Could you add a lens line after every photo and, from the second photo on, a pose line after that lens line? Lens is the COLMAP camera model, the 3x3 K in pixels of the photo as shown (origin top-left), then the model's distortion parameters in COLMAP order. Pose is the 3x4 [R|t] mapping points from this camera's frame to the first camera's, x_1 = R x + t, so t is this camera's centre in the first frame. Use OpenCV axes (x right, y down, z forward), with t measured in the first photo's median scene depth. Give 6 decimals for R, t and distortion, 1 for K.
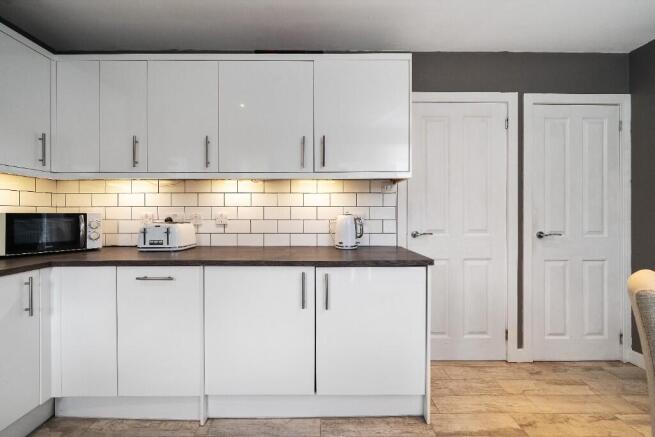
lens RADIAL K [[249.3, 0, 325.5], [0, 249.3, 214.7], [0, 0, 1]] dist [-0.001637, -0.000322]
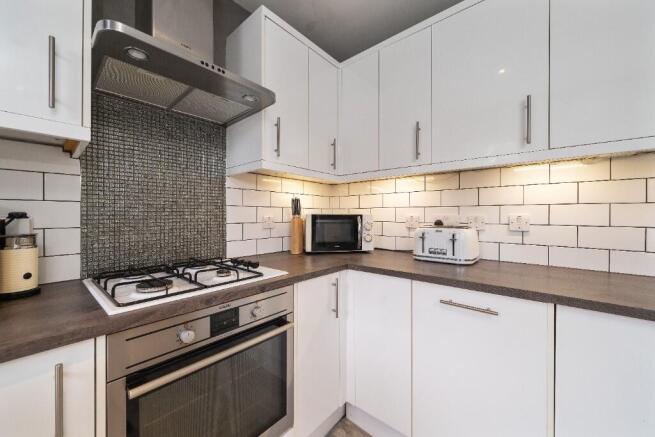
lens RADIAL K [[249.3, 0, 329.3], [0, 249.3, 217.0], [0, 0, 1]] dist [-0.001637, -0.000322]
pose [[0.761617, 0.008909, -0.647966, -0.418747], [-0.005845, 0.999959, 0.006879, -0.002479], [0.648001, -0.001452, 0.761638, 0.162472]]
